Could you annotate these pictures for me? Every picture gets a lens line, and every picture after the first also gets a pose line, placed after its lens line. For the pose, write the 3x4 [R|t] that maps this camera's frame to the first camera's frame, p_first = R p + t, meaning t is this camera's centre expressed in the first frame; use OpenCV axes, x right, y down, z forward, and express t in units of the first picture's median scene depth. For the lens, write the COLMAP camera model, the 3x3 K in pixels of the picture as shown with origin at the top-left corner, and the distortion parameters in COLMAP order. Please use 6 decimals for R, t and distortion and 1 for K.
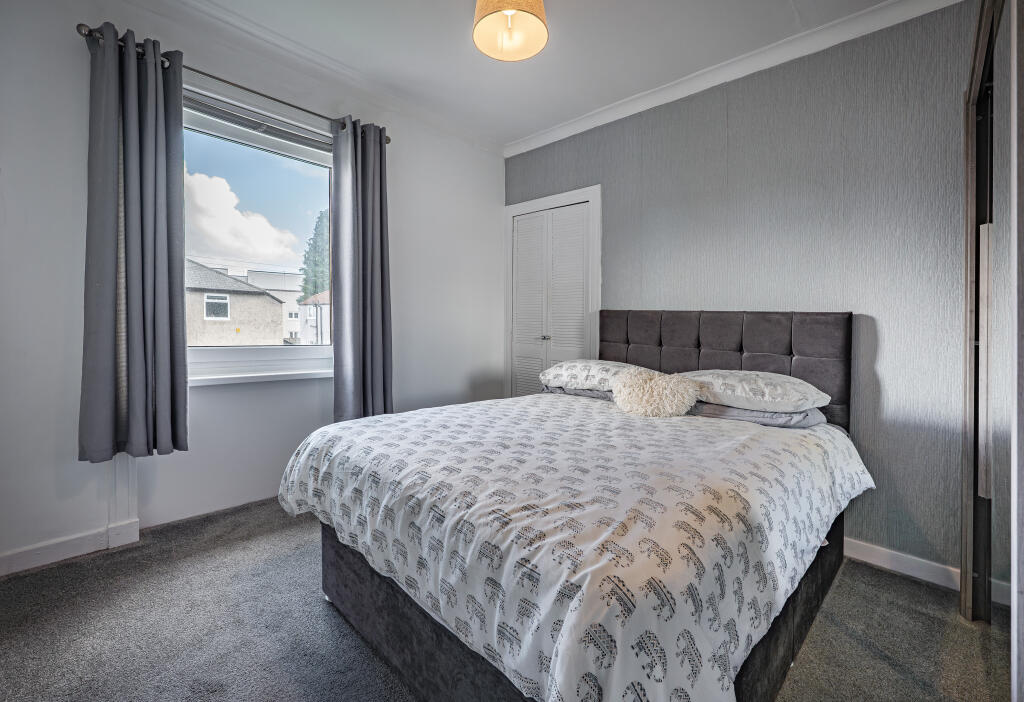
lens RADIAL K [[430.0, 0, 511.4], [0, 430.0, 352.8], [0, 0, 1]] dist [-0.001386, -0.000219]
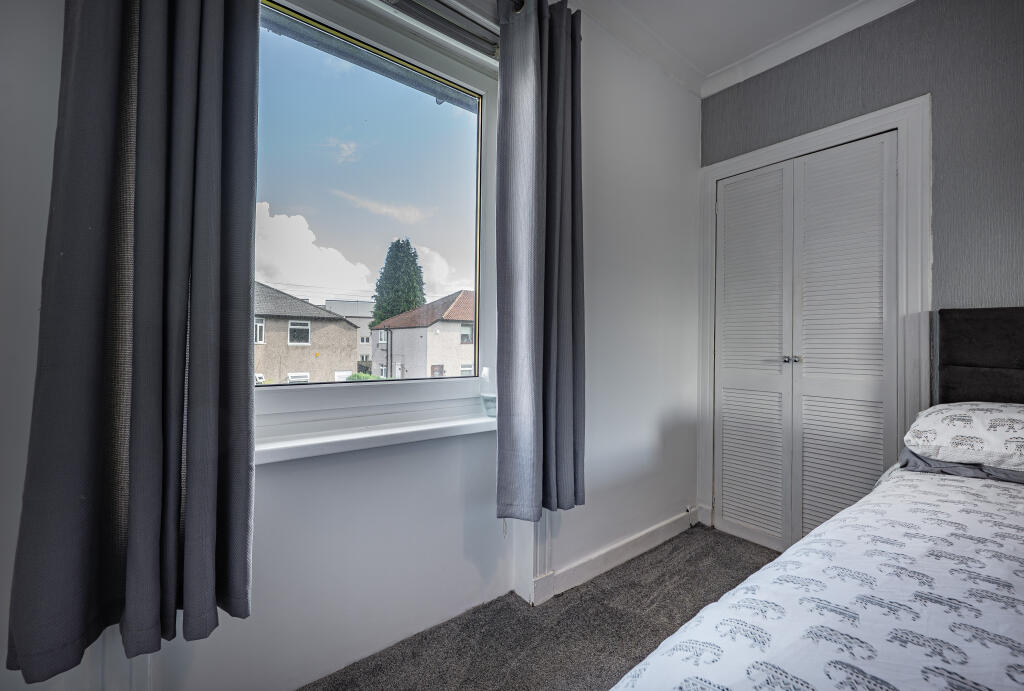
lens RADIAL K [[416.3, 0, 508.3], [0, 416.3, 340.1], [0, 0, 1]] dist [0.000748, 0.000235]
pose [[0.991185, -0.013694, -0.131776, -0.062550], [0.002963, 0.996686, -0.081294, -0.003865], [0.132452, 0.080187, 0.987941, 0.087193]]
